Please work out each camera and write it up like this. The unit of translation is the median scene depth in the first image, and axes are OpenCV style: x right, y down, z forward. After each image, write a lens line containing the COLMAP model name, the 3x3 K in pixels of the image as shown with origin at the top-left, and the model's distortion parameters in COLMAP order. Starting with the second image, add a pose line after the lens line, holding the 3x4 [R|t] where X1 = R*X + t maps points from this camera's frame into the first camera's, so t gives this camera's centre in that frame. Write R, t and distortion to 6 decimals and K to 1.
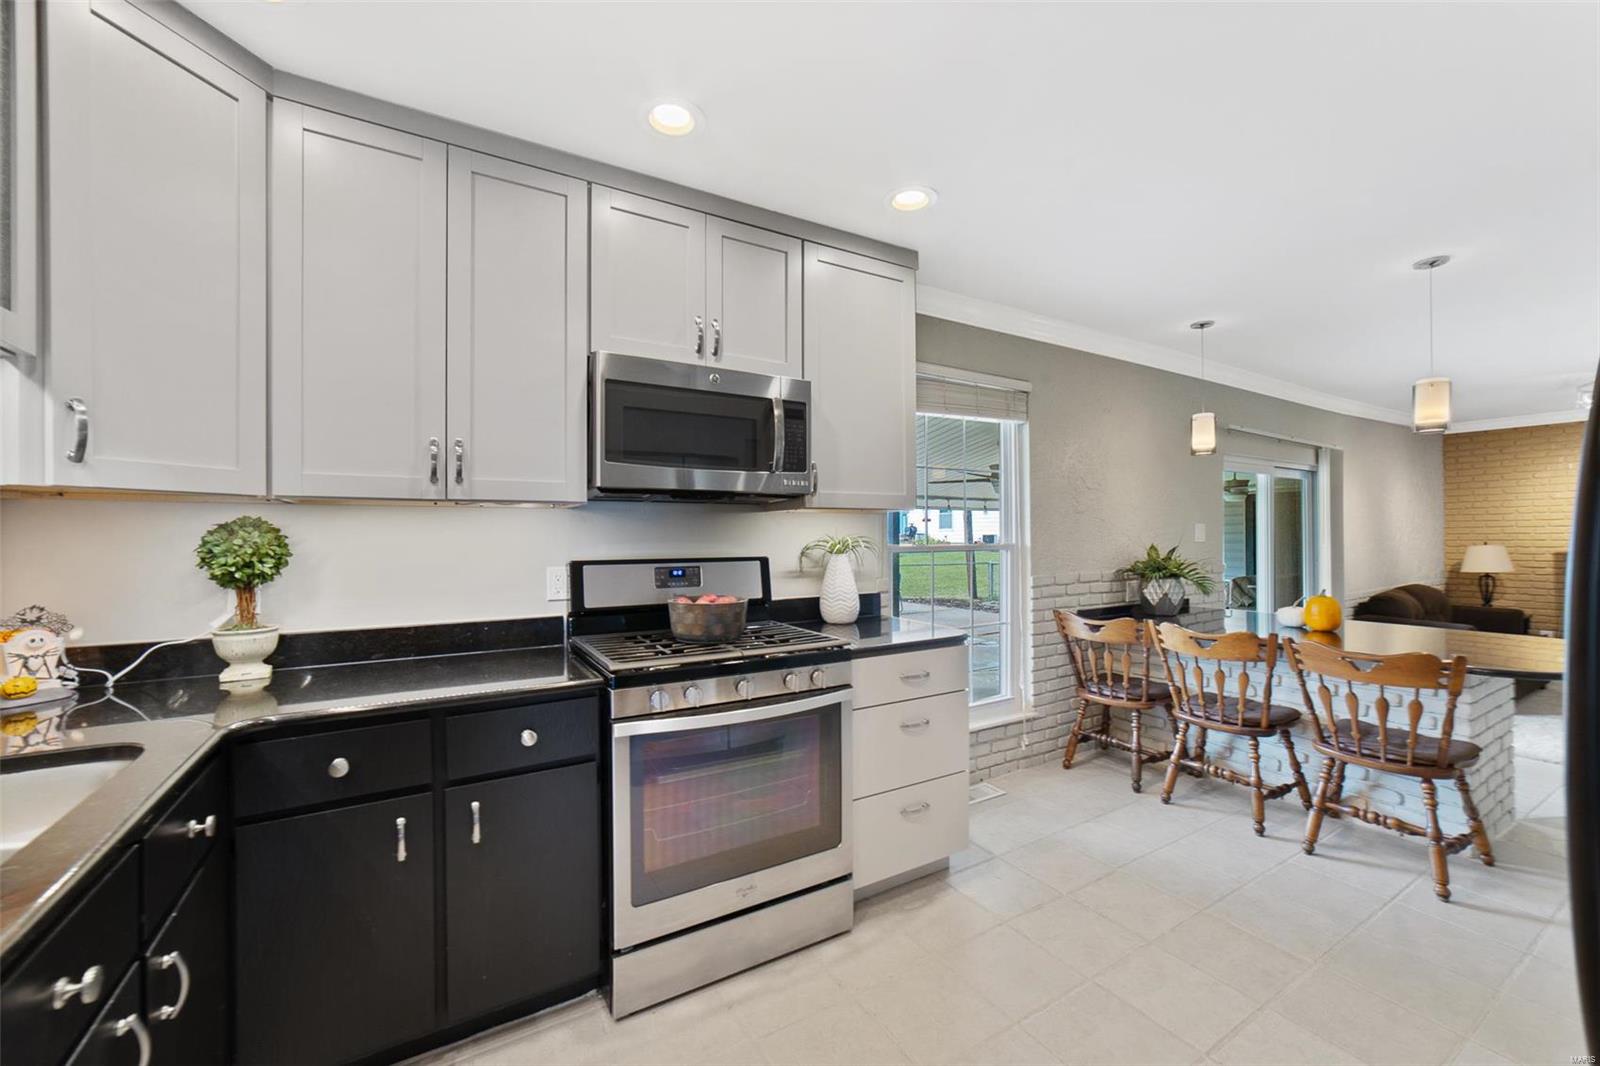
lens RADIAL K [[627.0, 0, 793.4], [0, 627.0, 535.9], [0, 0, 1]] dist [-0.015266, 0.004365]
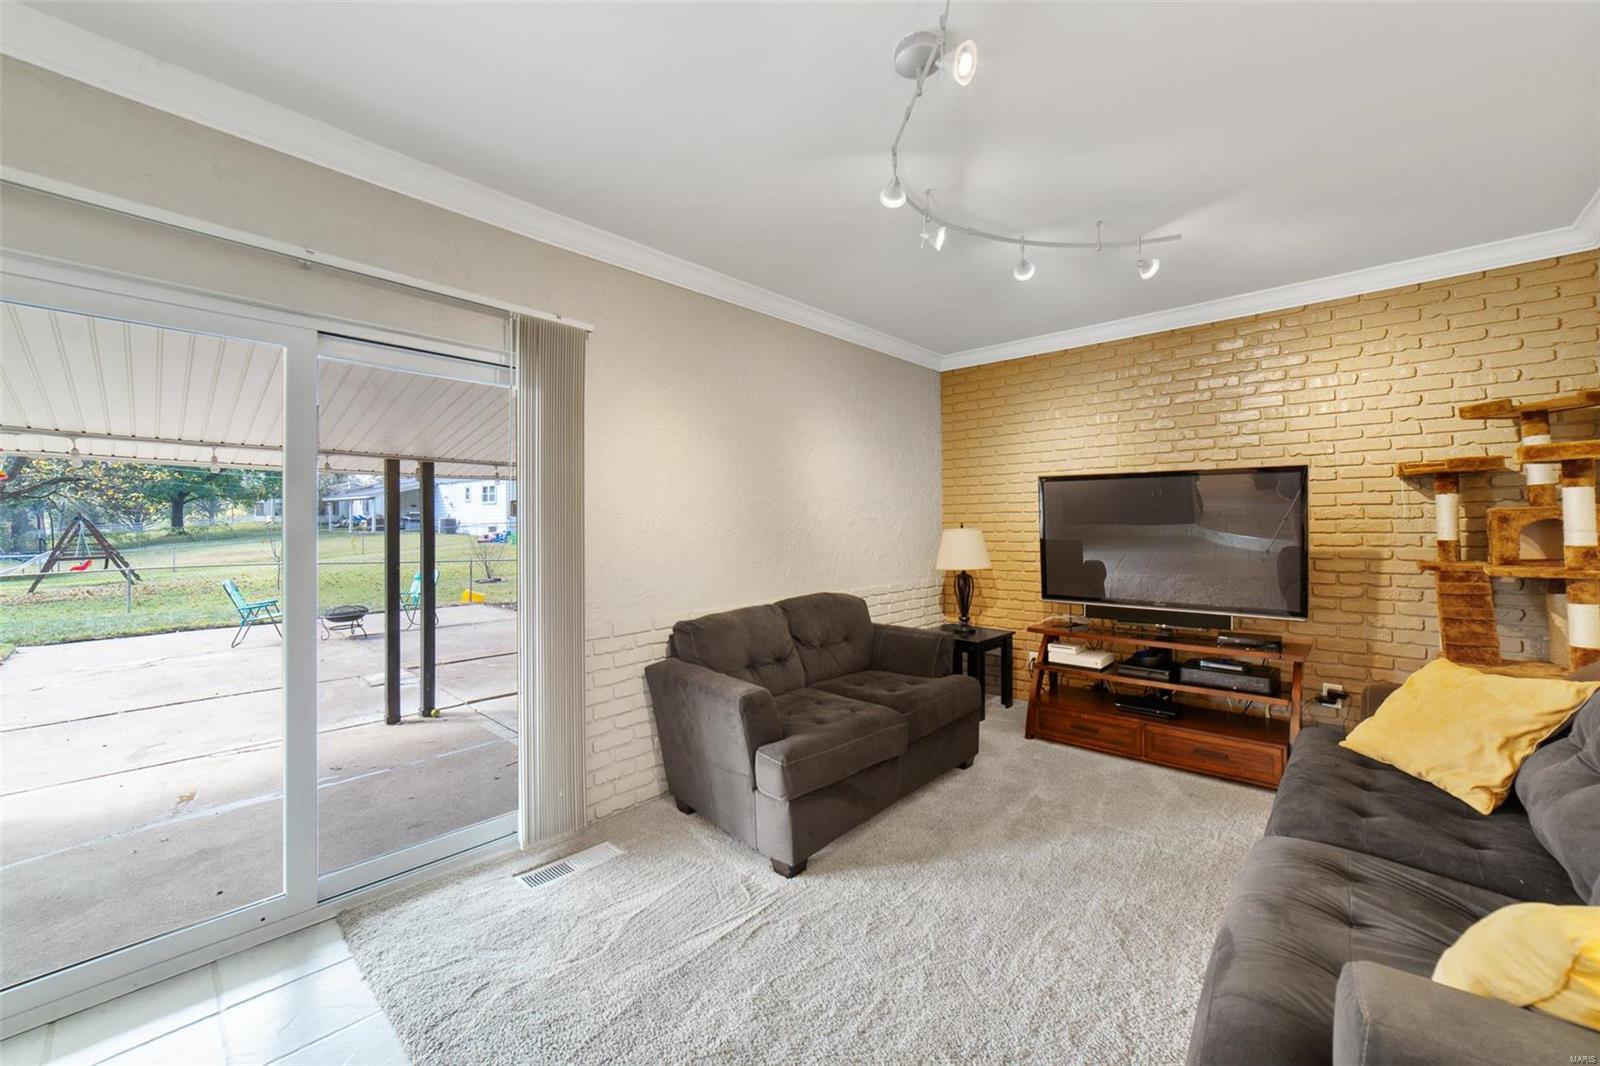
lens RADIAL K [[627.0, 0, 802.7], [0, 627.0, 515.8], [0, 0, 1]] dist [-0.015266, 0.004365]
pose [[0.956900, 0.009195, 0.290272, 1.082529], [-0.005728, 0.999902, -0.012792, 0.015938], [-0.290361, 0.010578, 0.956859, 0.569027]]
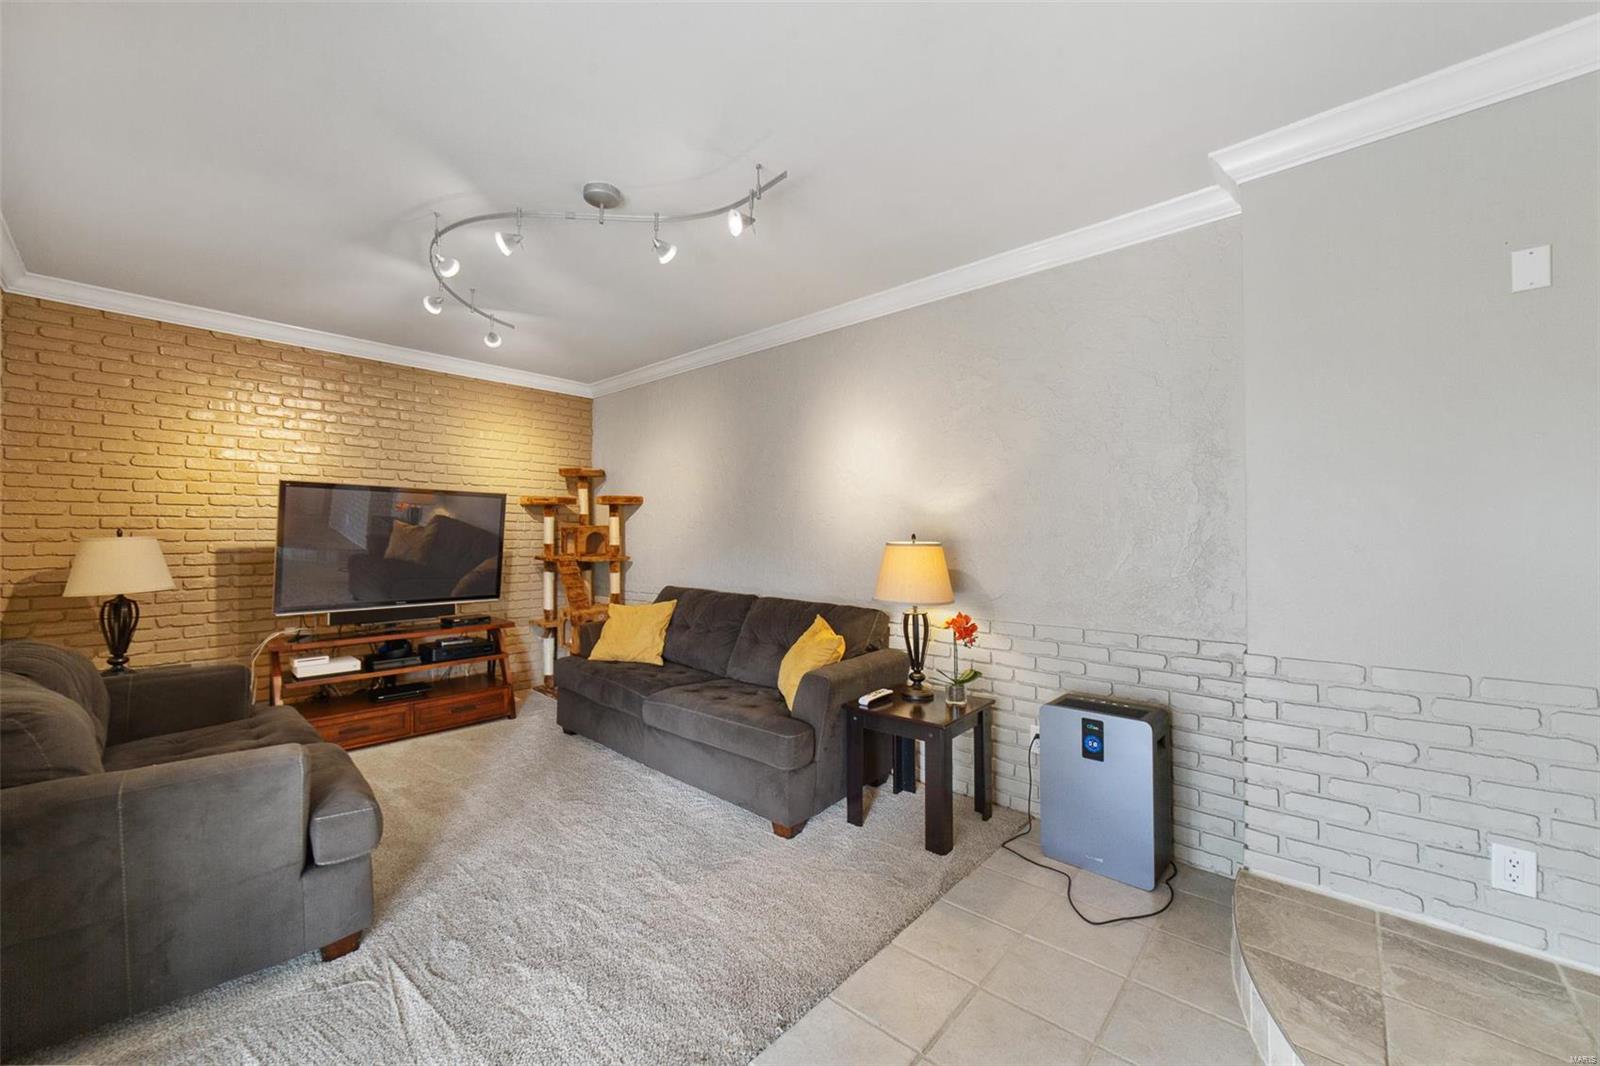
lens RADIAL K [[627.0, 0, 787.8], [0, 627.0, 530.2], [0, 0, 1]] dist [-0.015266, 0.004365]
pose [[-0.294911, 0.017496, 0.955364, 0.708772], [-0.003027, 0.999810, -0.019244, 0.025127], [-0.955520, -0.008567, -0.294802, 0.920821]]
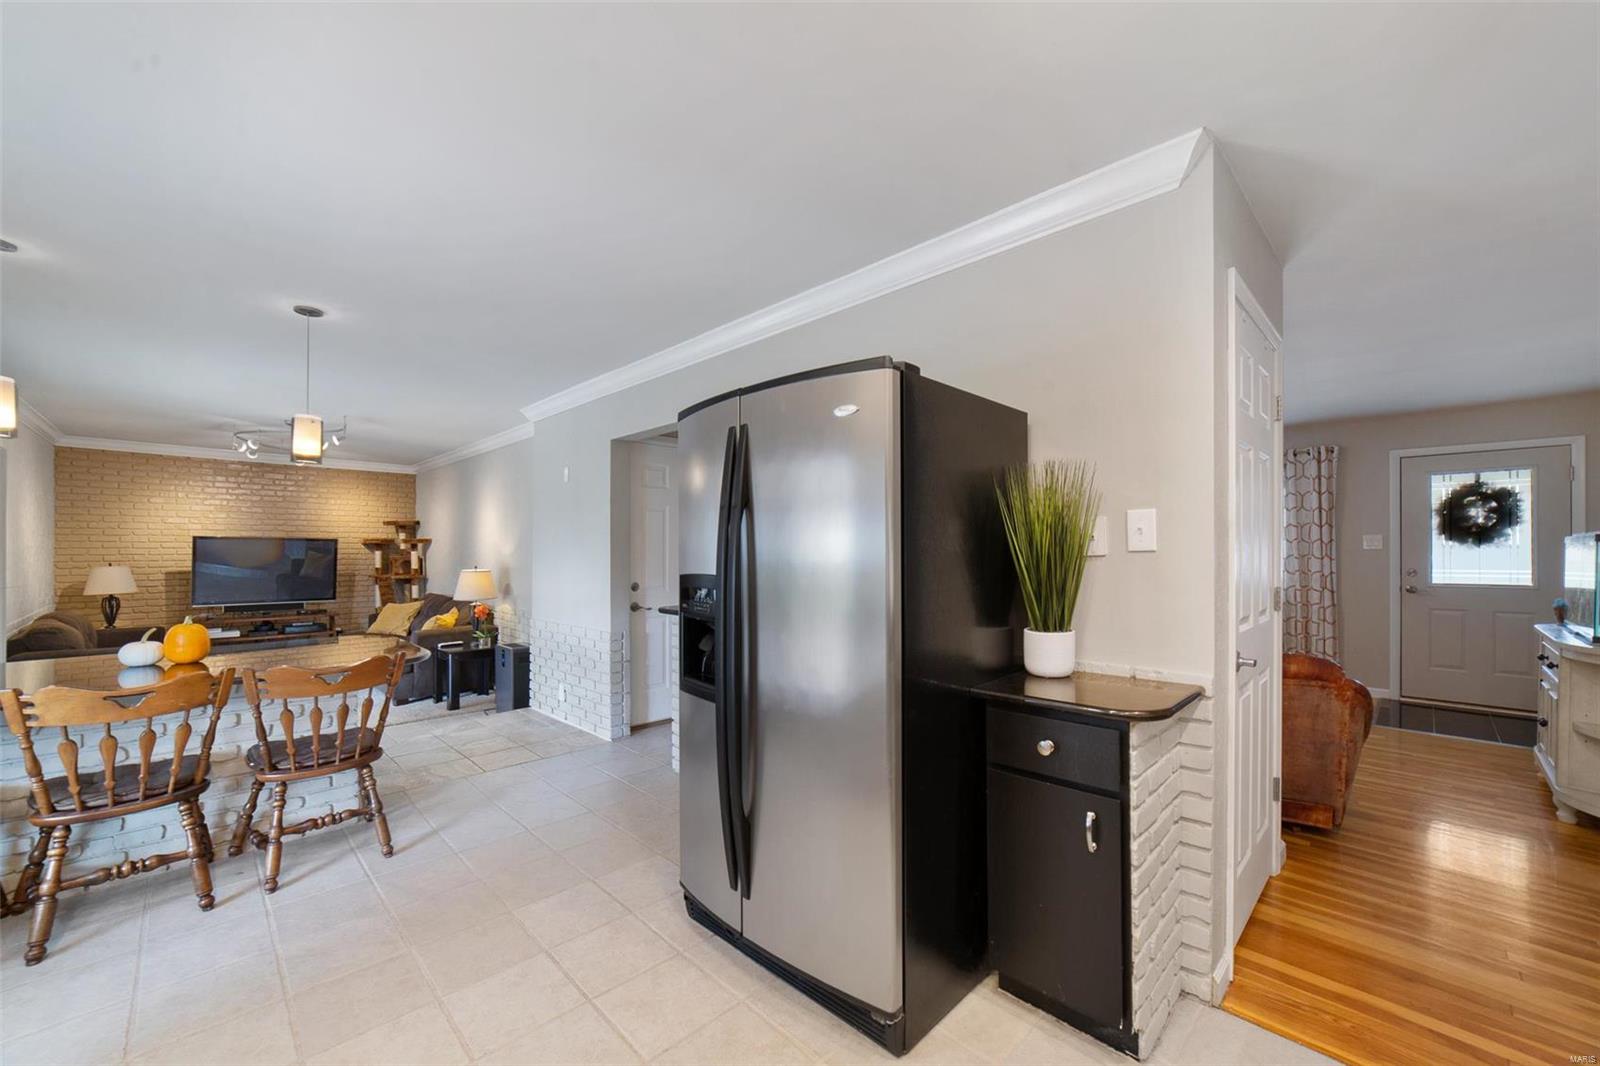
lens RADIAL K [[627.0, 0, 791.4], [0, 627.0, 554.6], [0, 0, 1]] dist [-0.015266, 0.004365]
pose [[-0.247867, 0.006227, 0.968774, -0.167277], [-0.002696, 0.999971, -0.007118, 0.000887], [-0.968790, -0.004376, -0.247843, 0.270797]]
